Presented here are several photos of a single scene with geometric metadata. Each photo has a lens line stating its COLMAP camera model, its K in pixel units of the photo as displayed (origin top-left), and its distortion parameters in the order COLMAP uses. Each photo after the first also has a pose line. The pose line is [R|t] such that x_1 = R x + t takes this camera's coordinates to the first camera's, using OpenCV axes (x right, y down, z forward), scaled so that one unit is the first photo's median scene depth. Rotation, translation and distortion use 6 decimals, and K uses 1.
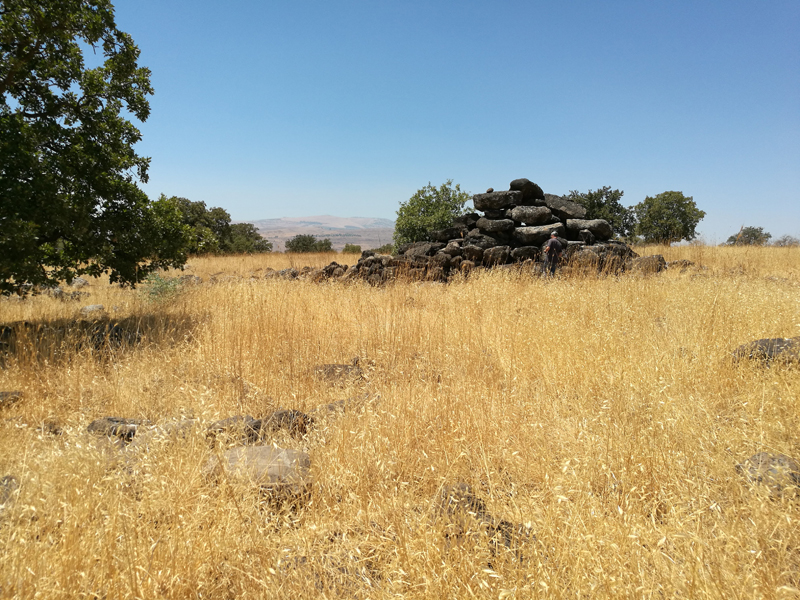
lens RADIAL K [[632.3, 0, 400.8], [0, 632.3, 299.2], [0, 0, 1]] dist [-0.038556, -0.006411]
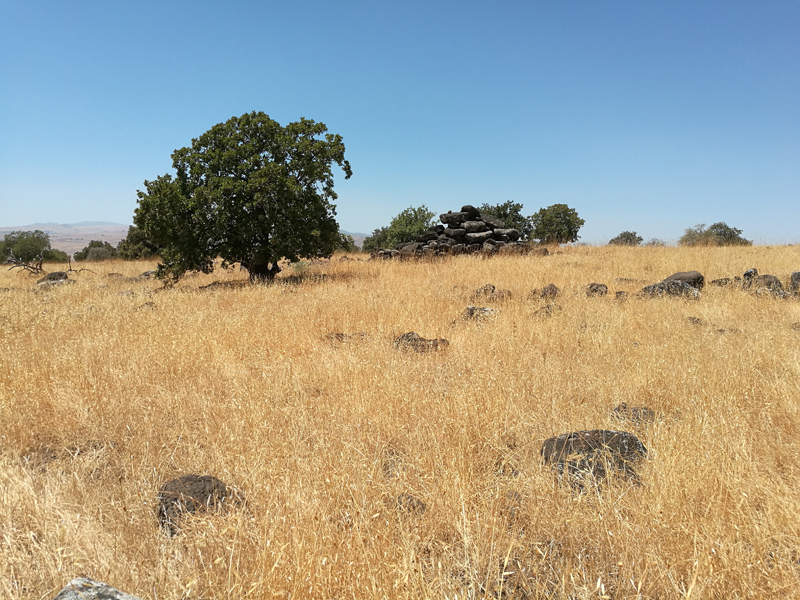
lens RADIAL K [[632.3, 0, 399.3], [0, 632.3, 299.7], [0, 0, 1]] dist [-0.038556, -0.006411]
pose [[0.989002, -0.014999, 0.147139, -0.247071], [0.015883, 0.999862, -0.004834, 0.070845], [-0.147046, 0.007118, 0.989104, -0.662758]]
